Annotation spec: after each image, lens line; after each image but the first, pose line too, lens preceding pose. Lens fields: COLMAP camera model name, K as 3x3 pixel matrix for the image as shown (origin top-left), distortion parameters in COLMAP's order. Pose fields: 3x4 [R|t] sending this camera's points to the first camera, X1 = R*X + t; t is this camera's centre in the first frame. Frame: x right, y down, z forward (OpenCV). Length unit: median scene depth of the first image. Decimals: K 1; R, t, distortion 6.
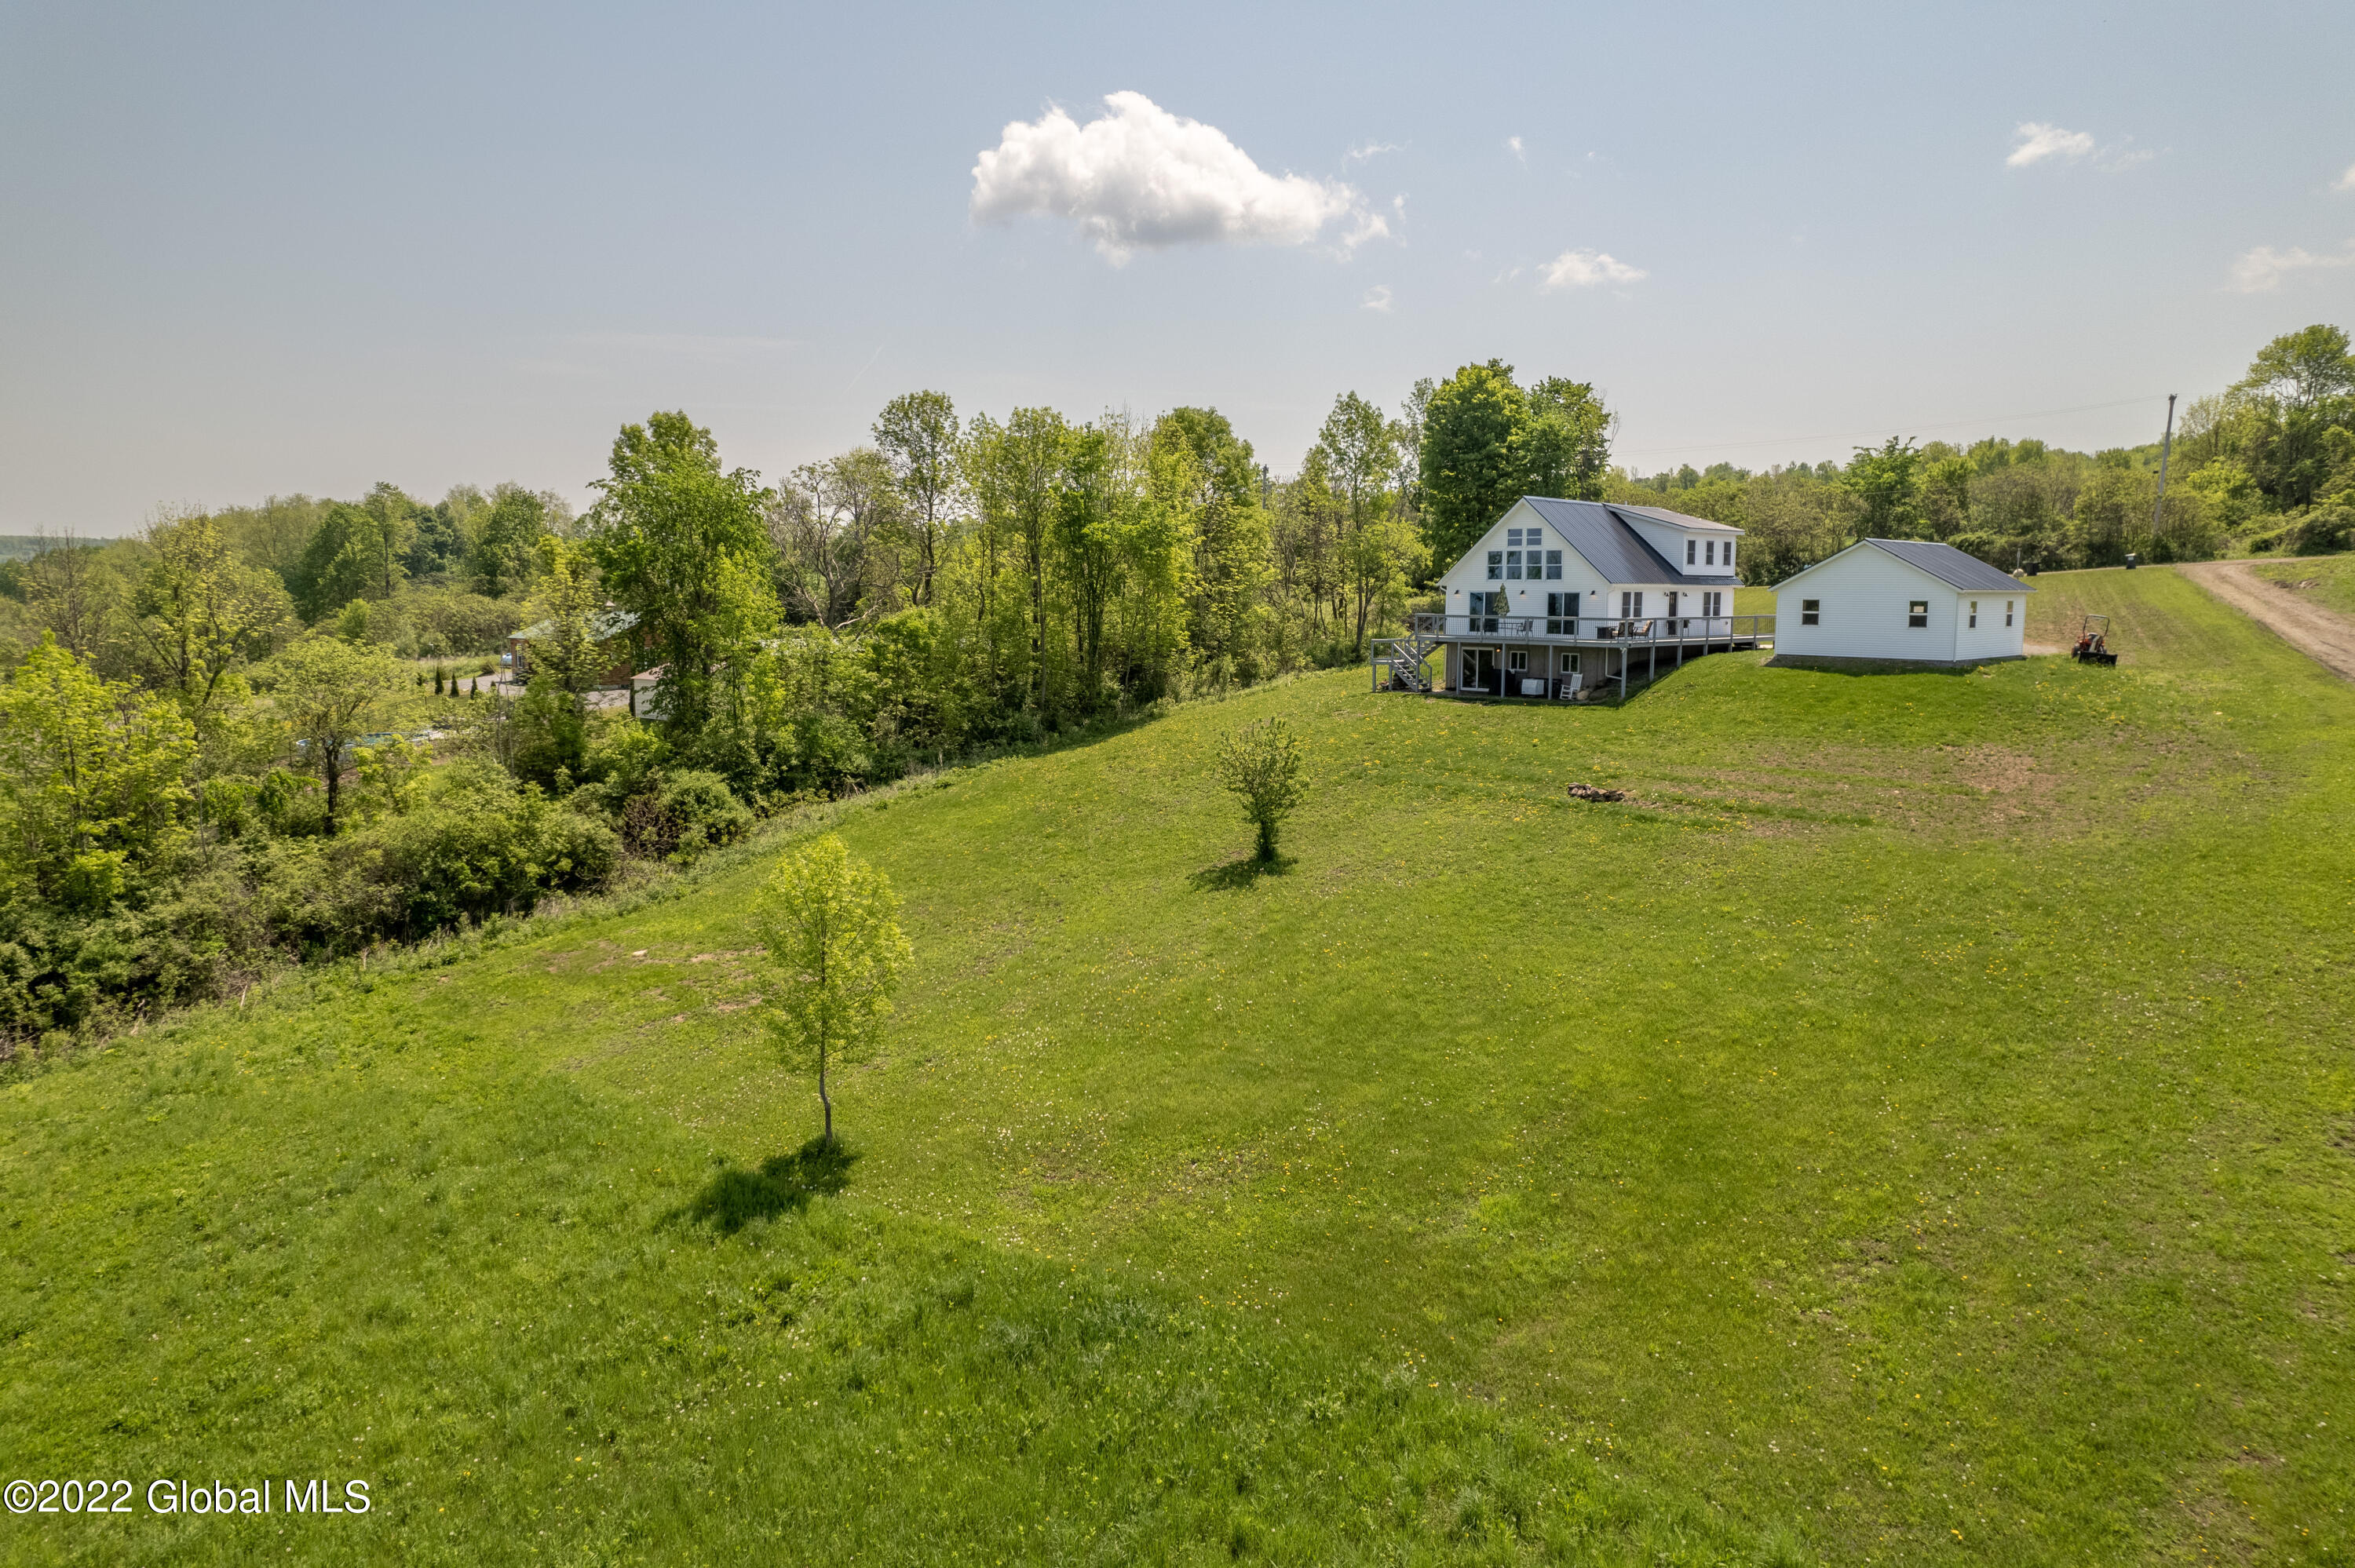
lens RADIAL K [[1447.3, 0, 1179.3], [0, 1447.3, 793.1], [0, 0, 1]] dist [-0.069365, 0.055496]
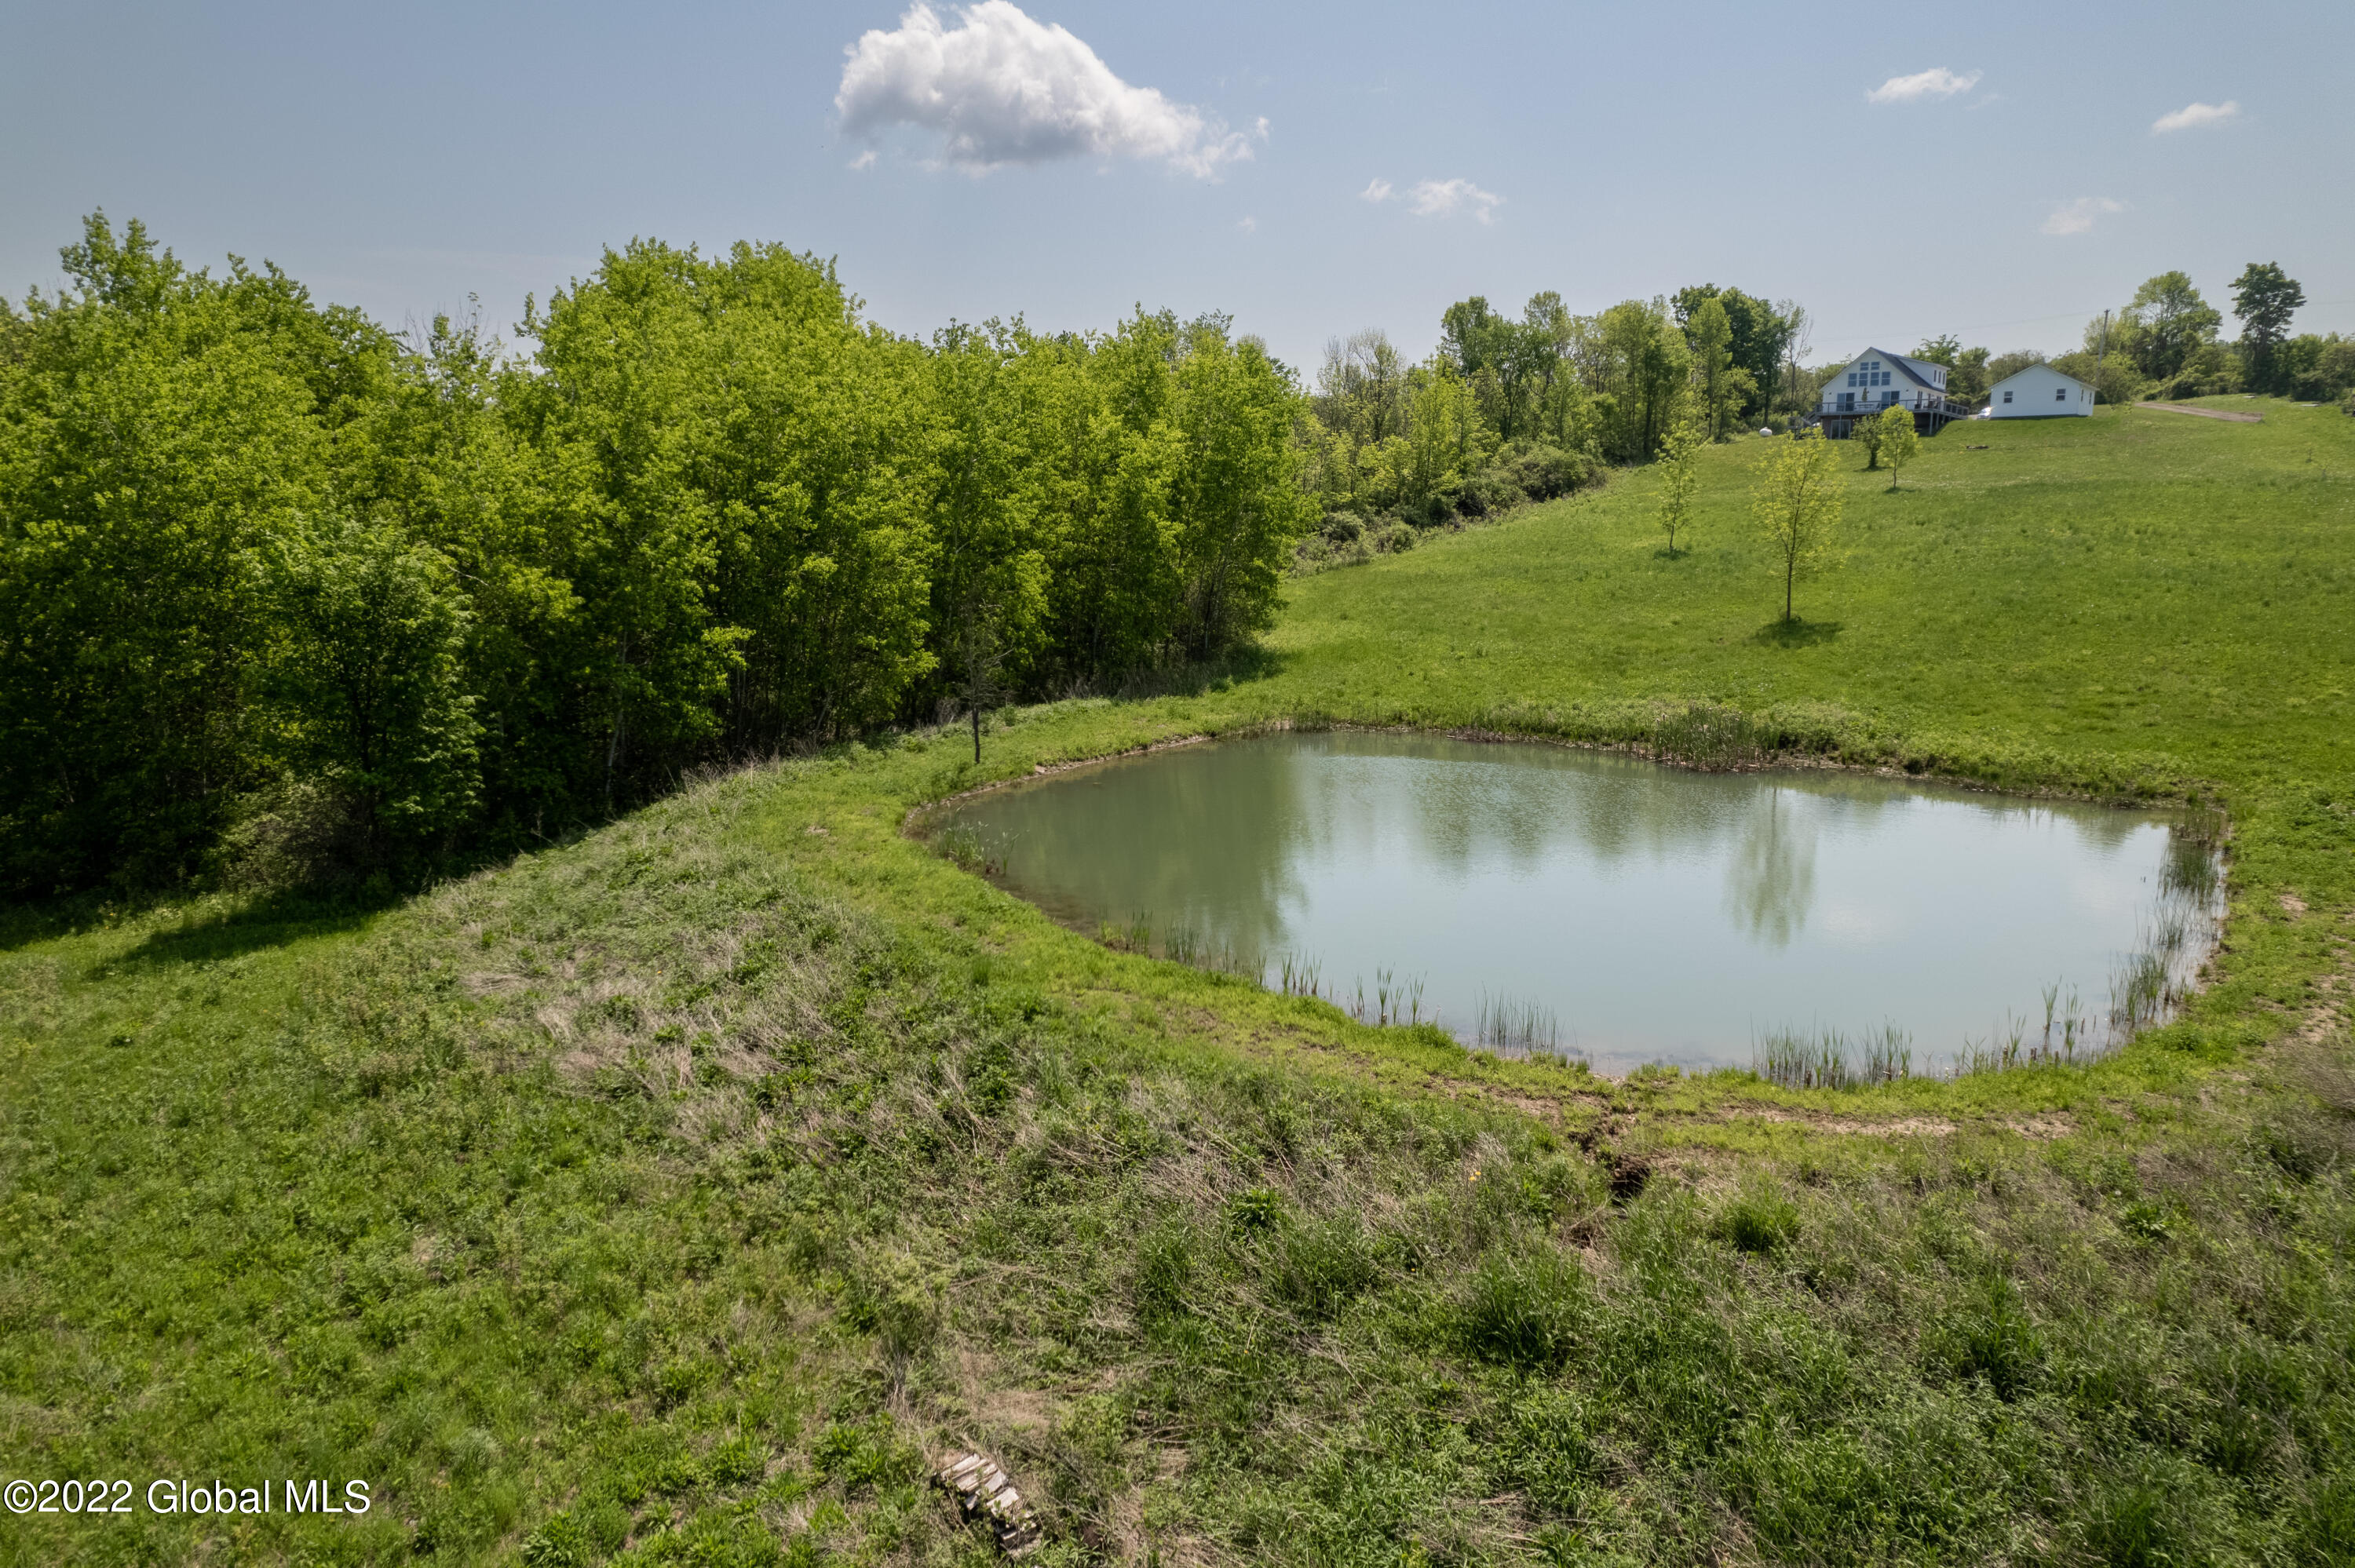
lens RADIAL K [[1447.3, 0, 1179.3], [0, 1447.3, 793.1], [0, 0, 1]] dist [-0.069365, 0.055496]
pose [[0.994711, -0.019981, 0.100750, -1.039717], [0.014871, 0.998577, 0.051217, 0.346423], [-0.101630, -0.049448, 0.993593, -1.089137]]
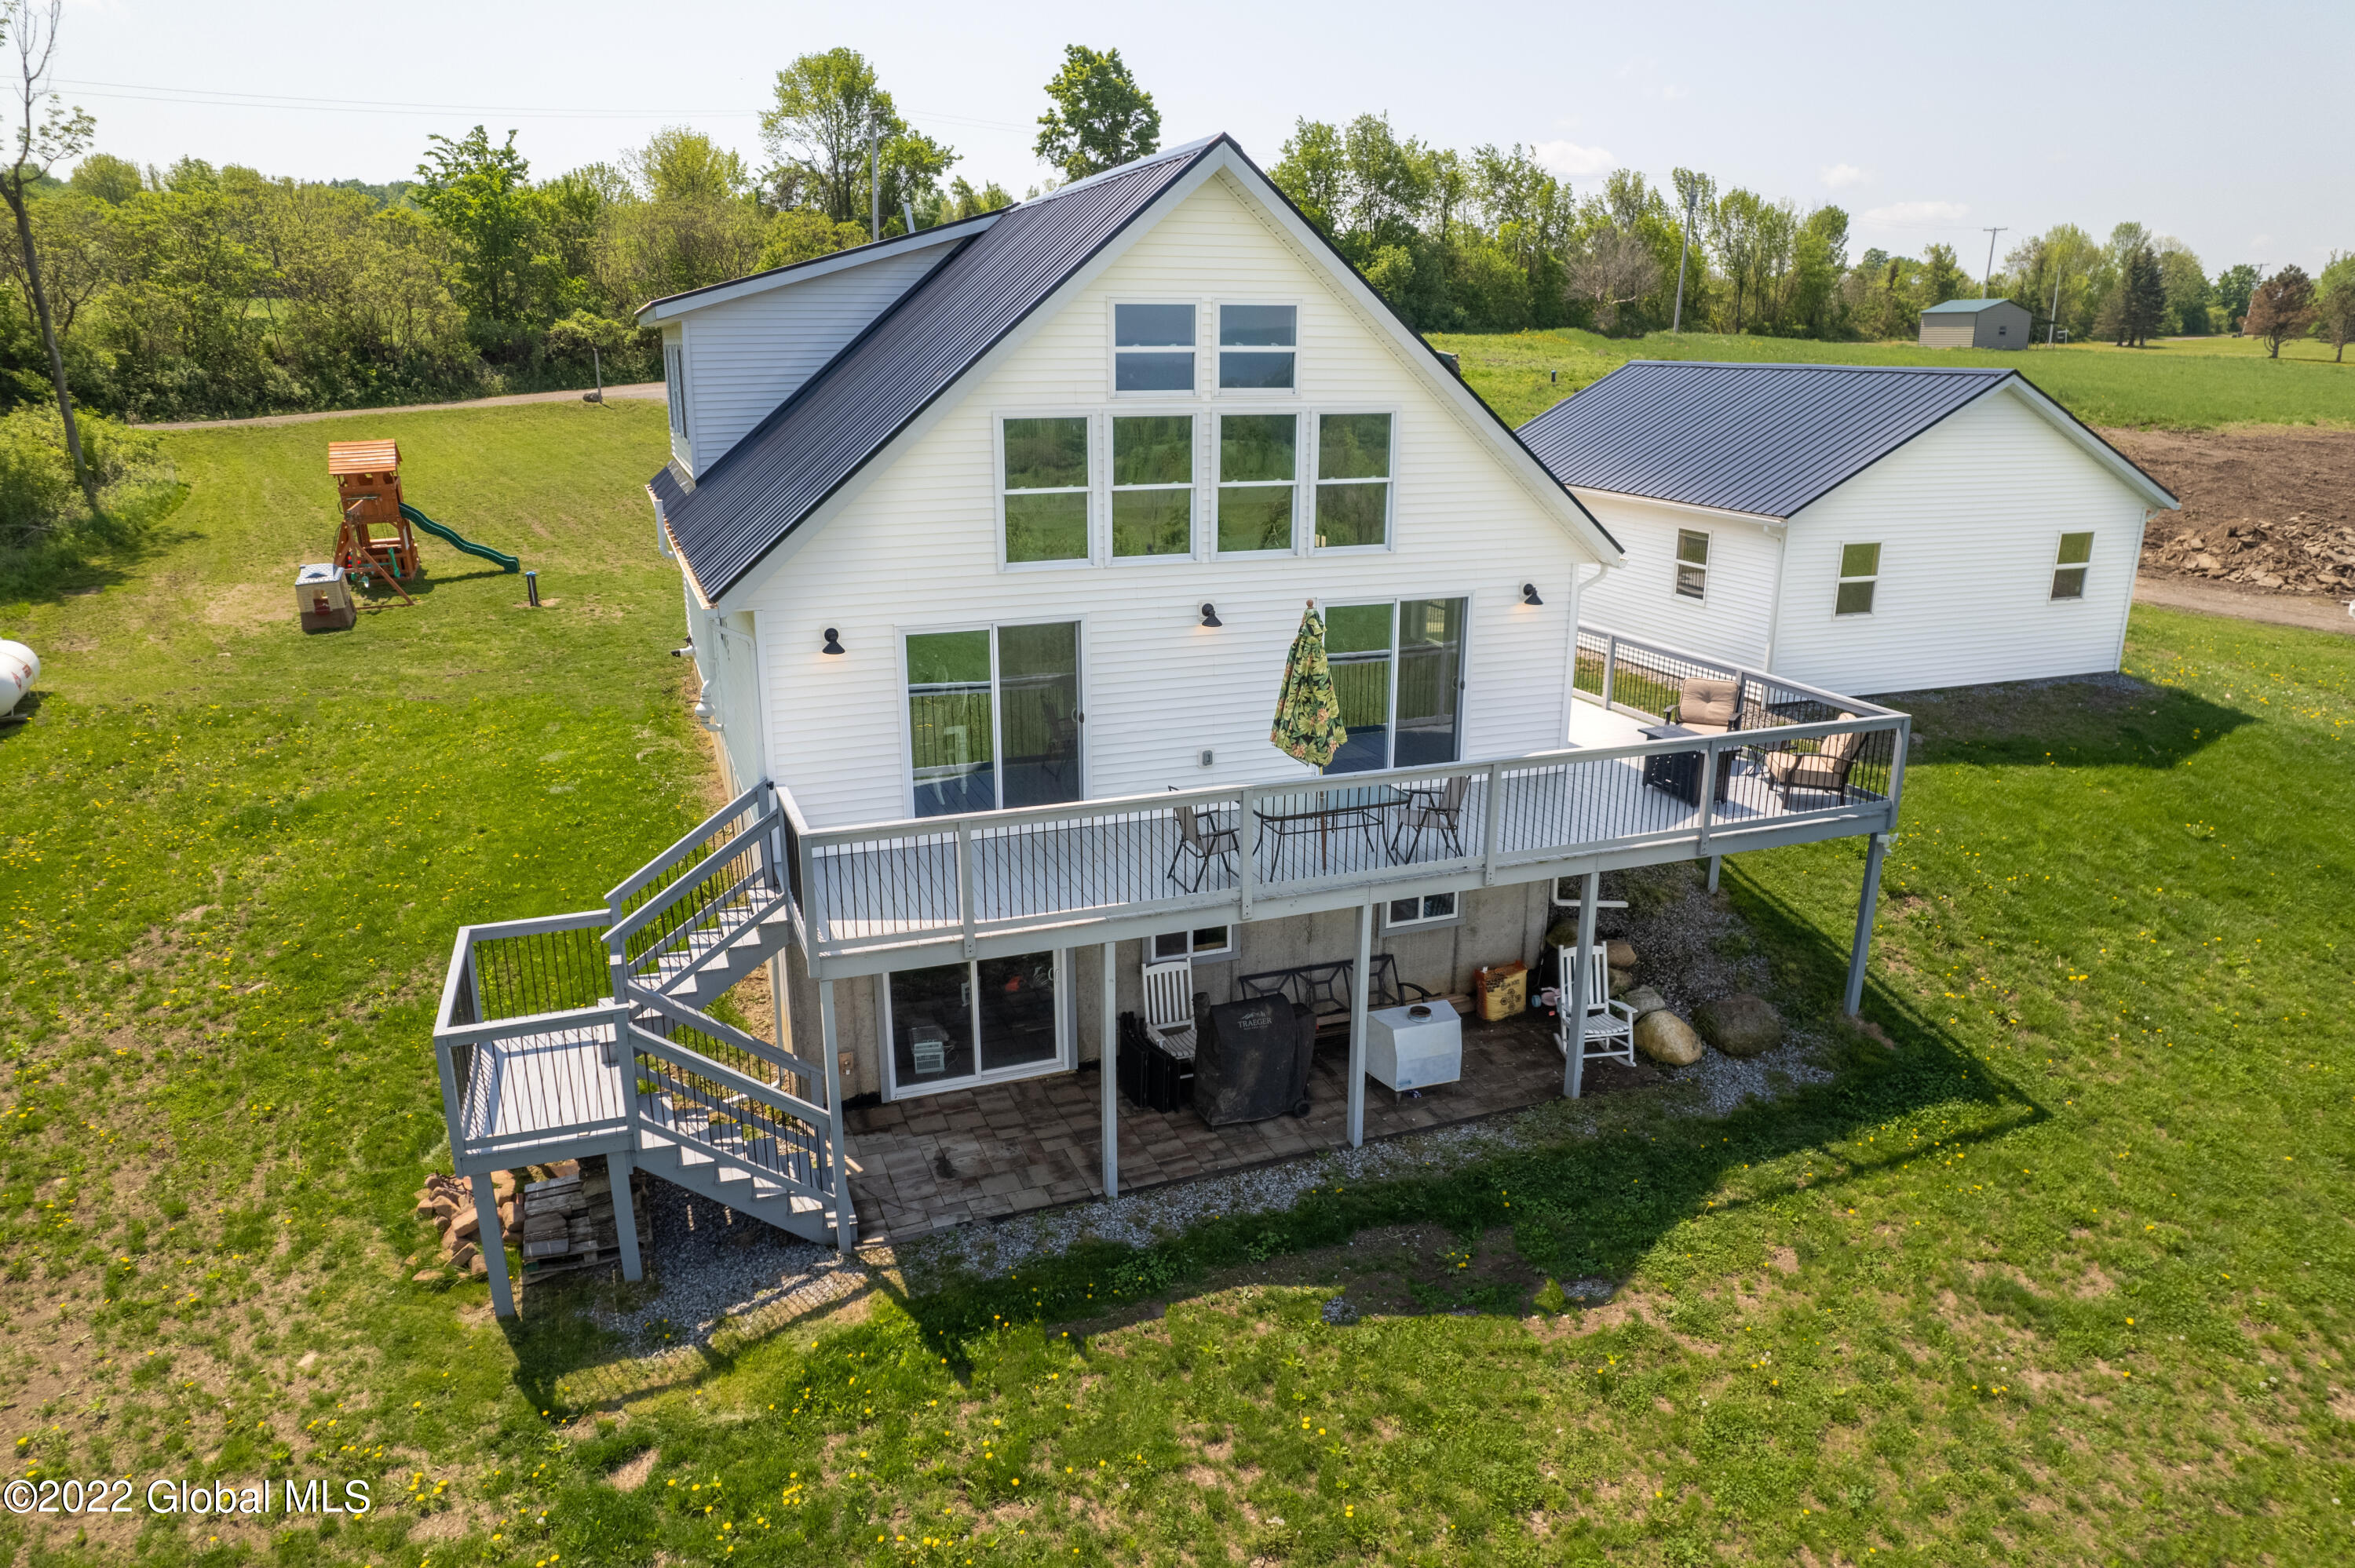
lens RADIAL K [[1447.3, 0, 1179.3], [0, 1447.3, 793.1], [0, 0, 1]] dist [-0.069365, 0.055496]
pose [[0.395565, -0.273292, 0.876835, 0.041550], [0.124952, 0.961839, 0.243417, -0.165660], [-0.909898, 0.013274, 0.414619, 0.910907]]
